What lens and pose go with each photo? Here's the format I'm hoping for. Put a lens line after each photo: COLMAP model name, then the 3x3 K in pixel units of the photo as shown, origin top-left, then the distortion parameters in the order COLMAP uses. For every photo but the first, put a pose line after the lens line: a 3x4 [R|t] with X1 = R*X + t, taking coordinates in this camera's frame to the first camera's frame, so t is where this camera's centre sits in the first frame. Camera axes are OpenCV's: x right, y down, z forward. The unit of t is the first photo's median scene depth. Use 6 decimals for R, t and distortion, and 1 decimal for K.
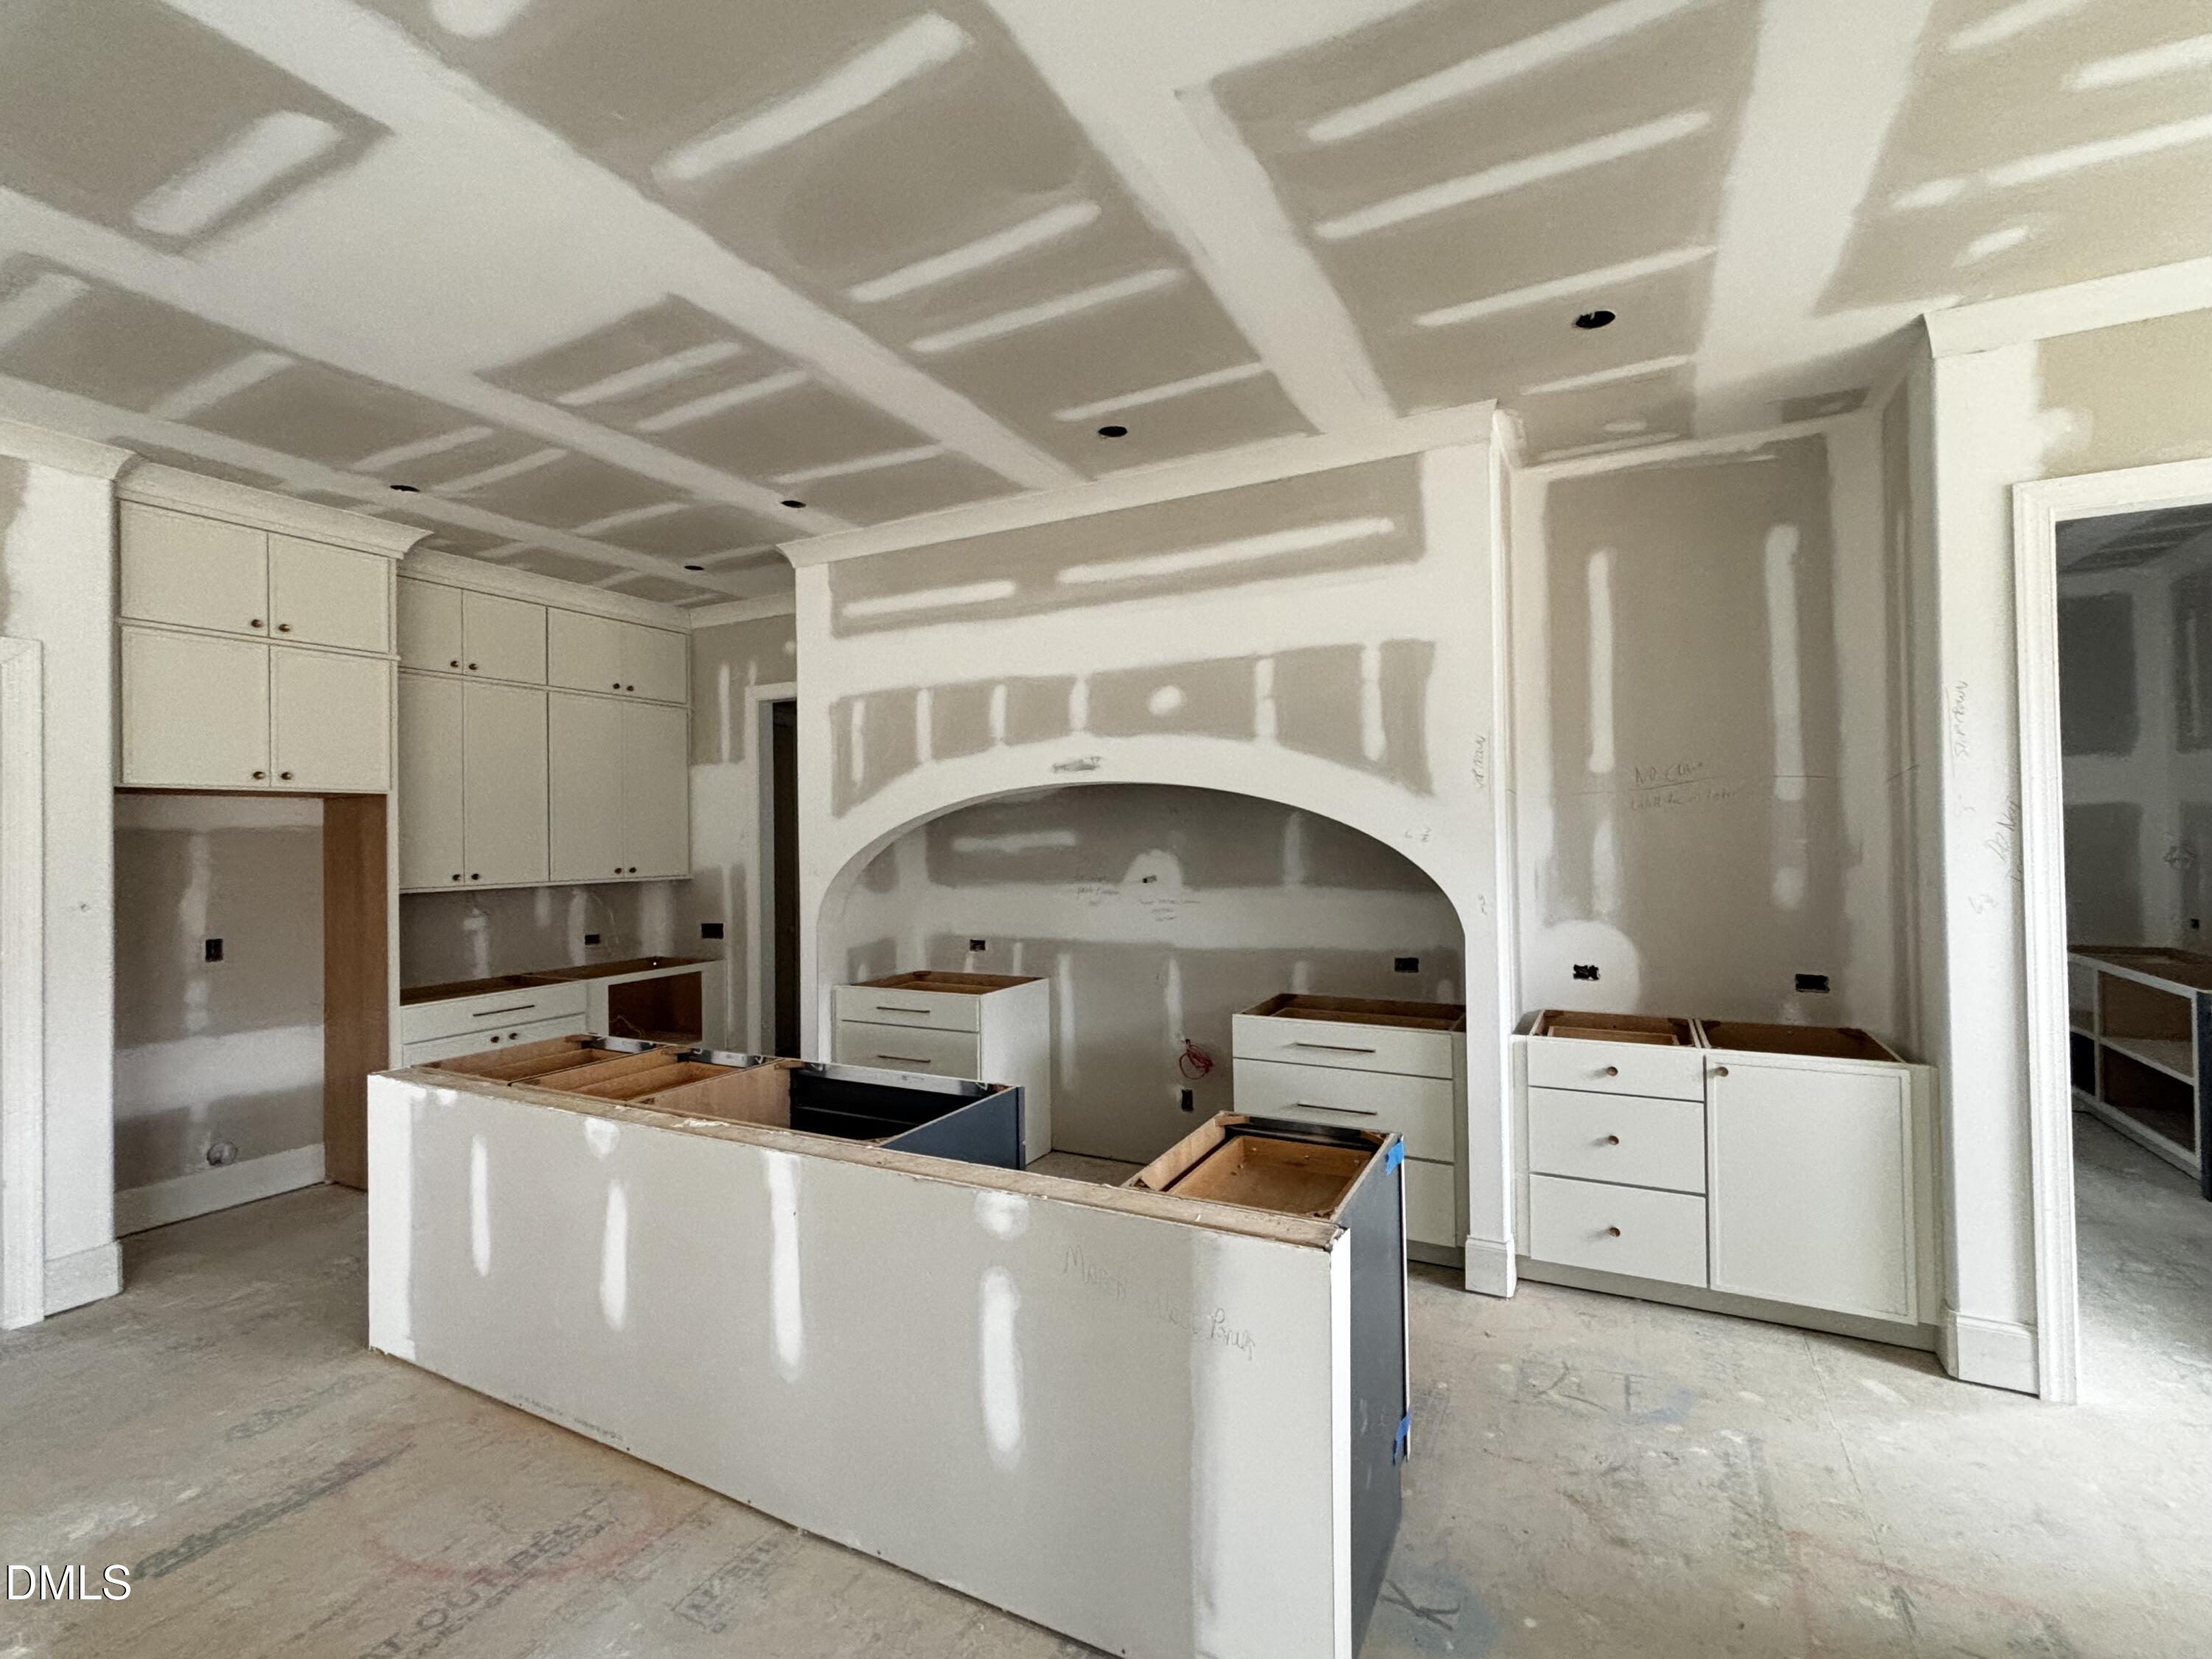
lens RADIAL K [[978.6, 0, 1104.8], [0, 978.6, 820.7], [0, 0, 1]] dist [0.000213, -0.000101]
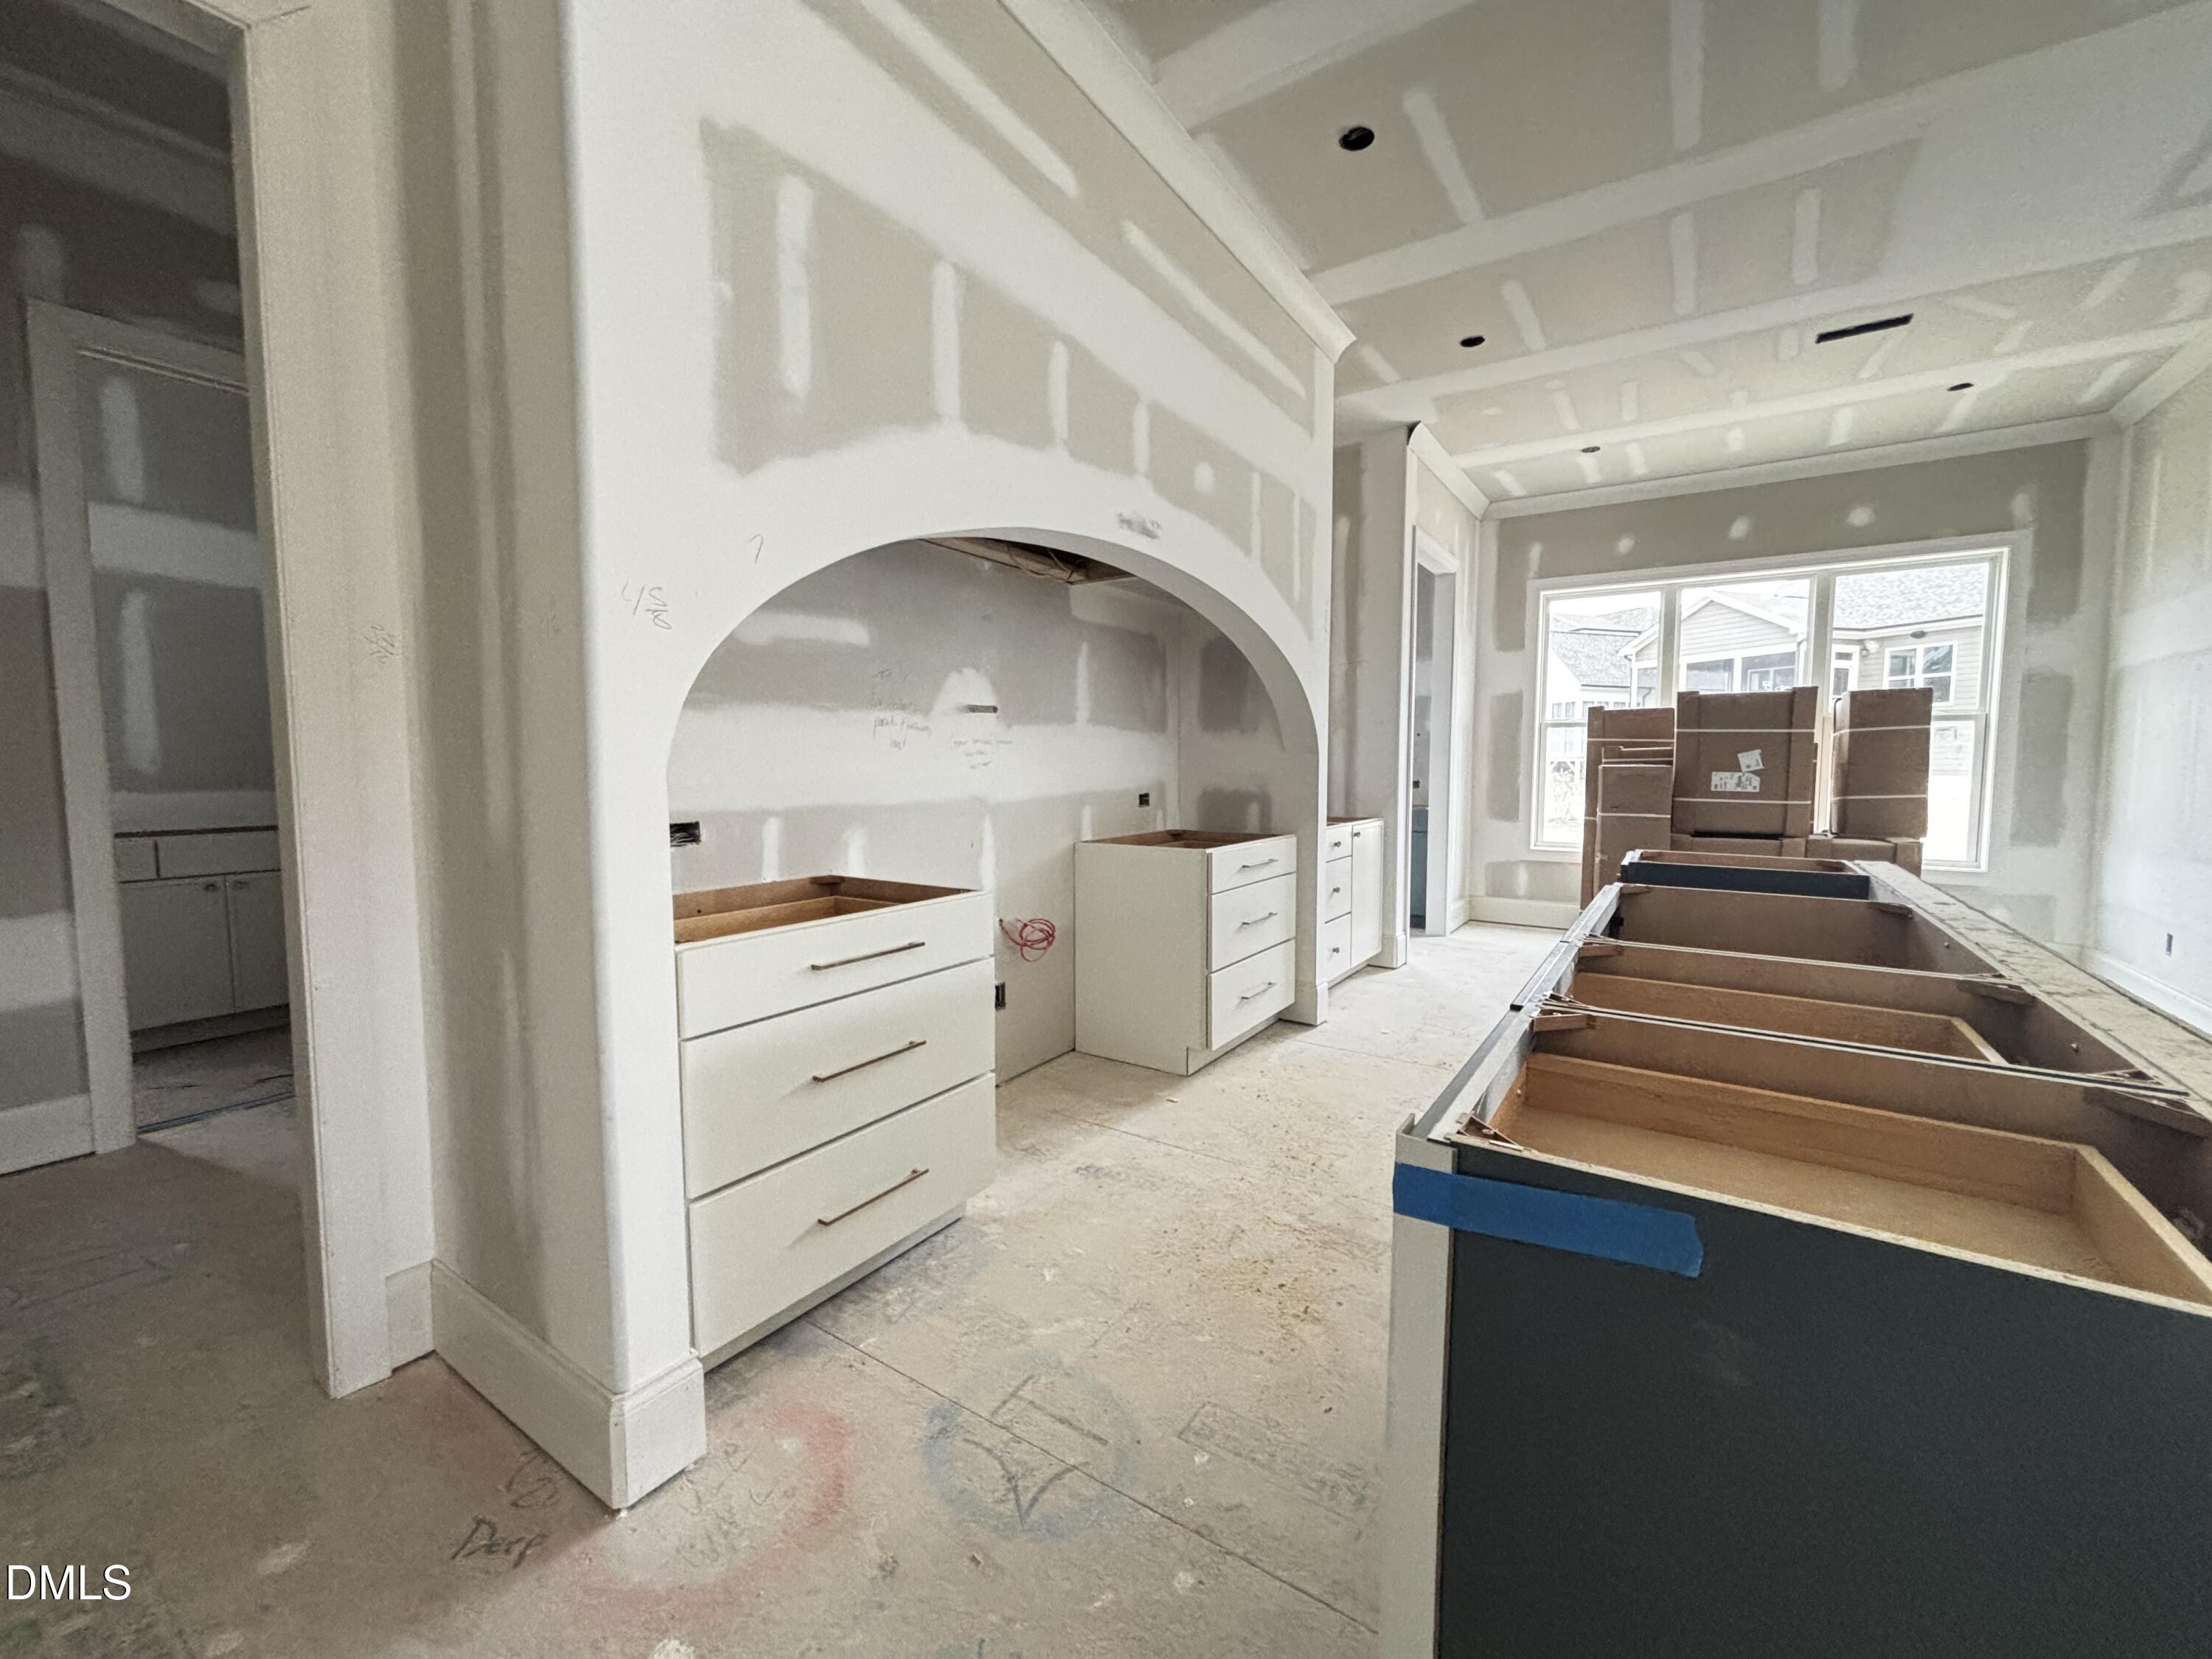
lens RADIAL K [[885.2, 0, 1099.6], [0, 885.2, 825.7], [0, 0, 1]] dist [0.001118, 0.000296]
pose [[0.111307, -0.055292, 0.992247, -0.617705], [-0.012343, 0.998297, 0.057014, 0.112175], [-0.993709, -0.018593, 0.110435, 0.875084]]
